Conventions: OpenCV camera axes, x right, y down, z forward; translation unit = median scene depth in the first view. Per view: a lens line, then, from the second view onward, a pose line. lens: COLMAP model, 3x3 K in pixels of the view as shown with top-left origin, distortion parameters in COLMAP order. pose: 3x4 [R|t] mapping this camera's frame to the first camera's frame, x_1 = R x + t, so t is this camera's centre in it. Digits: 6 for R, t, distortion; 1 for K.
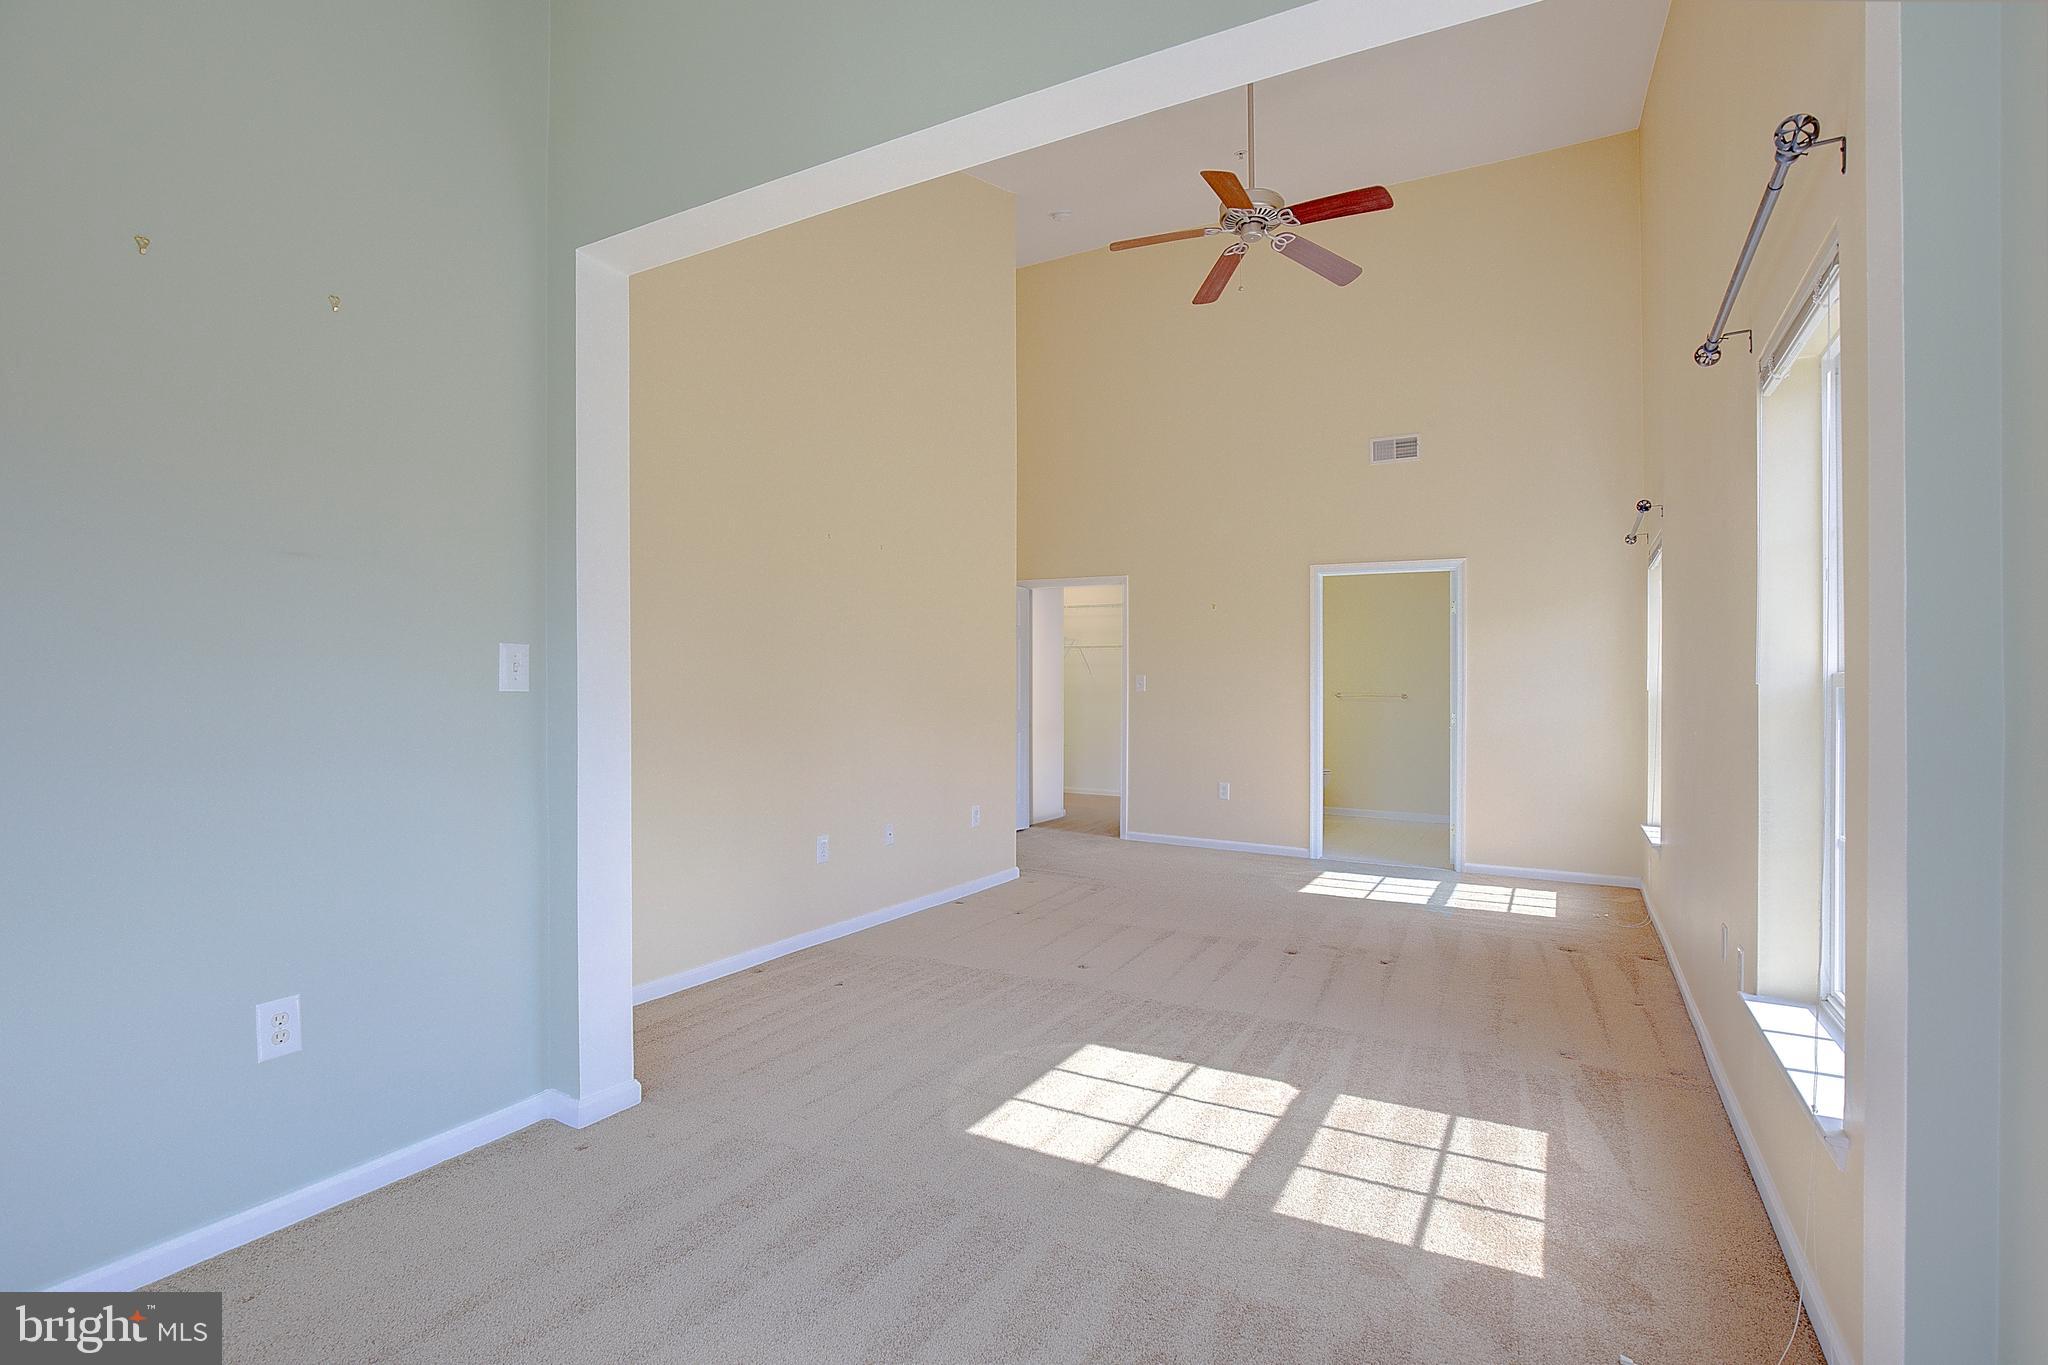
lens RADIAL K [[939.9, 0, 1075.0], [0, 939.9, 694.8], [0, 0, 1]] dist [-0.022194, 0.003875]
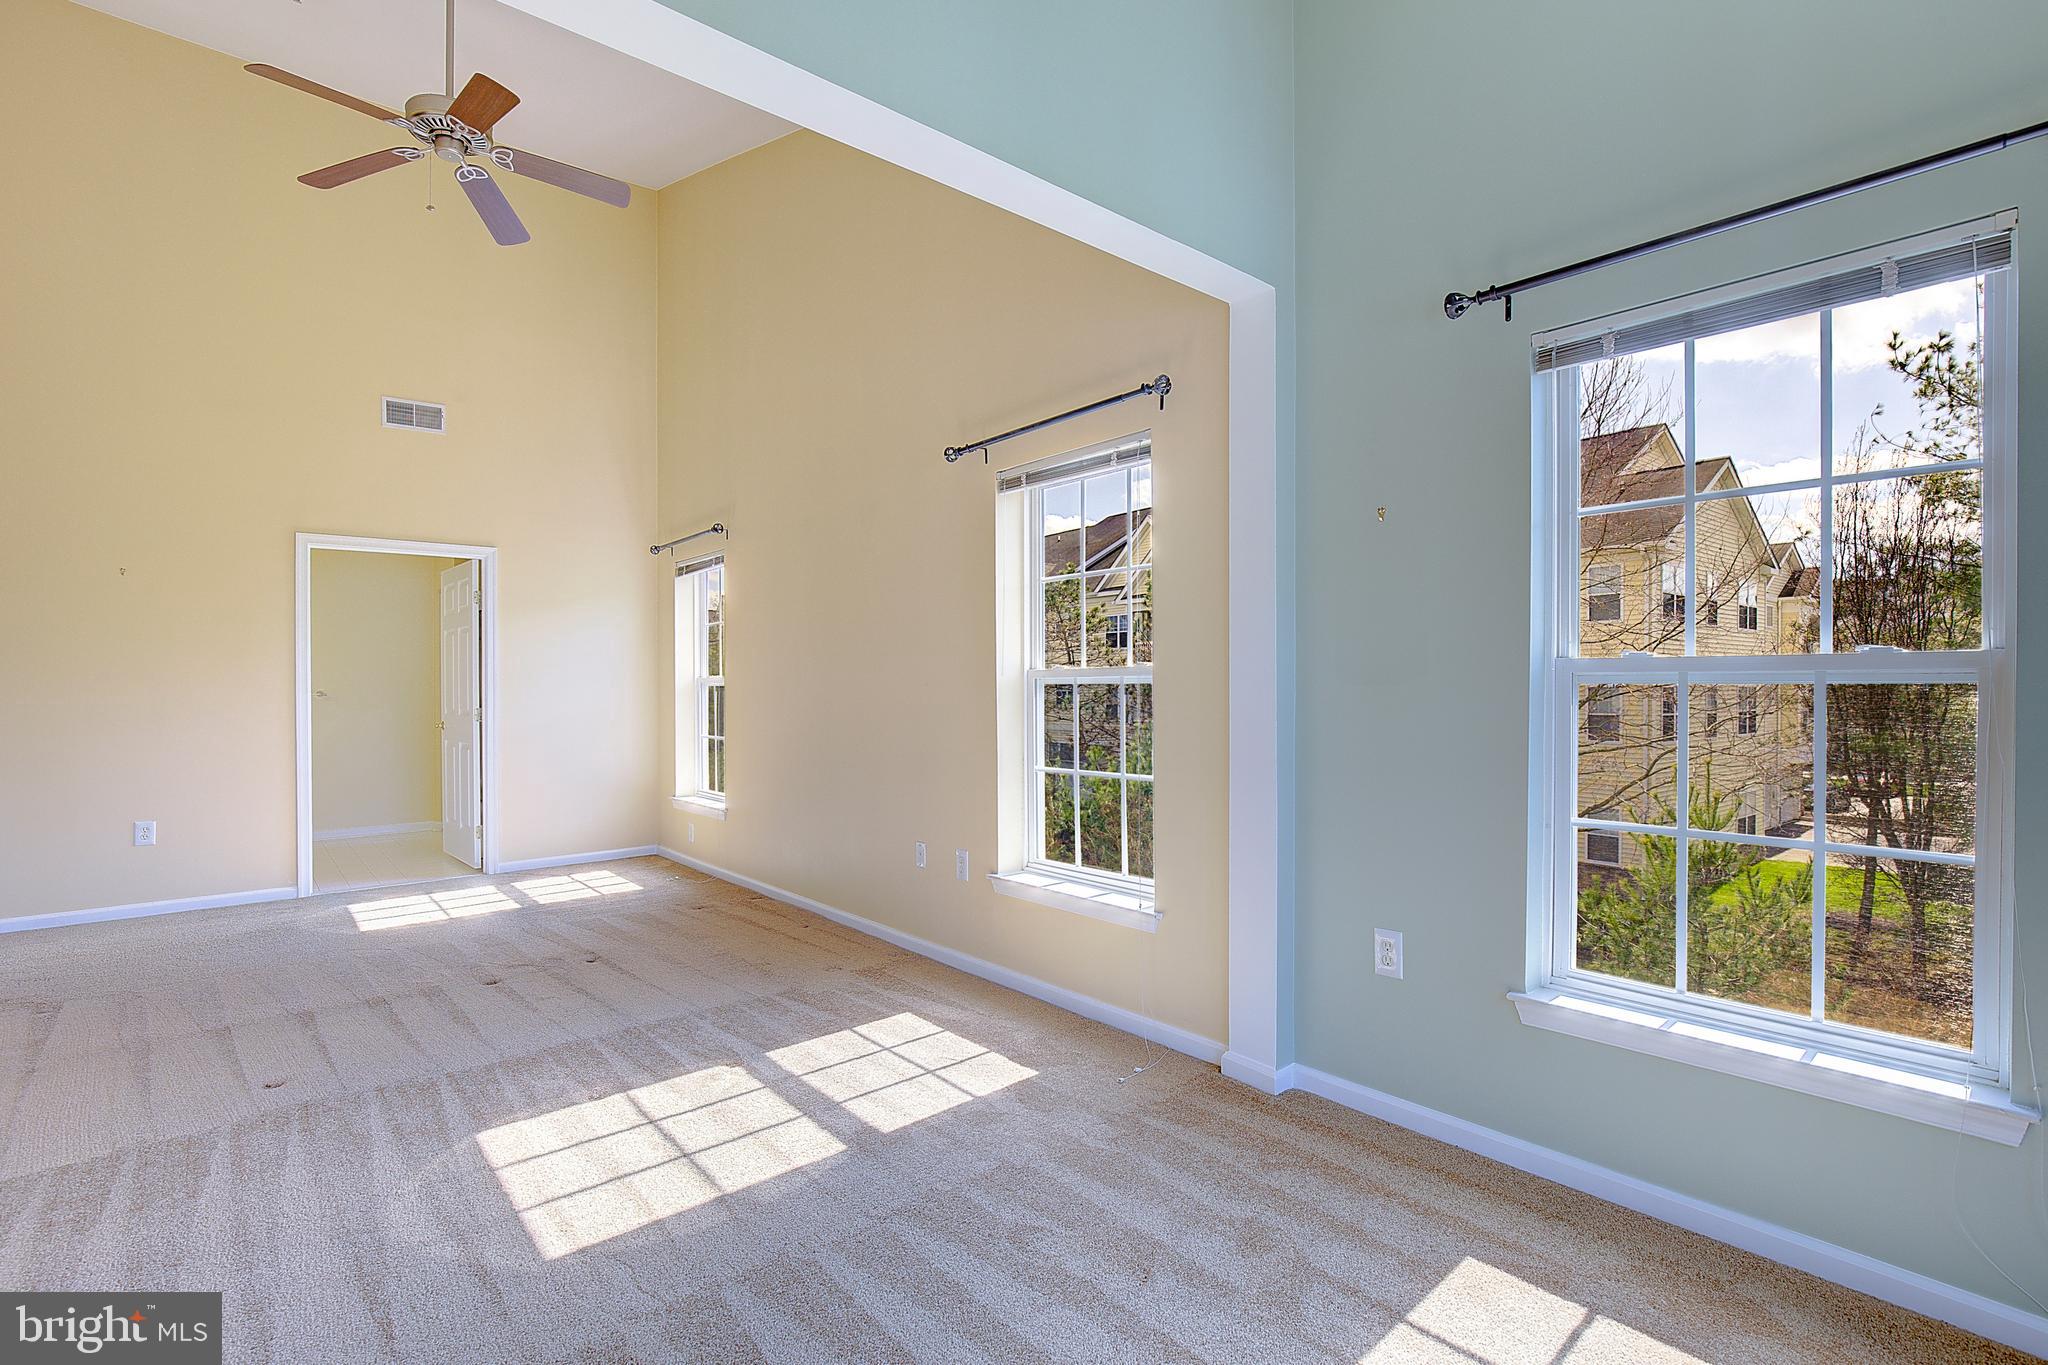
lens RADIAL K [[939.9, 0, 1026.2], [0, 939.9, 679.5], [0, 0, 1]] dist [-0.022194, 0.003875]
pose [[0.372732, -0.011215, 0.927871, -0.570903], [0.020899, 0.999775, 0.003688, -0.004456], [-0.927703, 0.018017, 0.372883, 0.290065]]
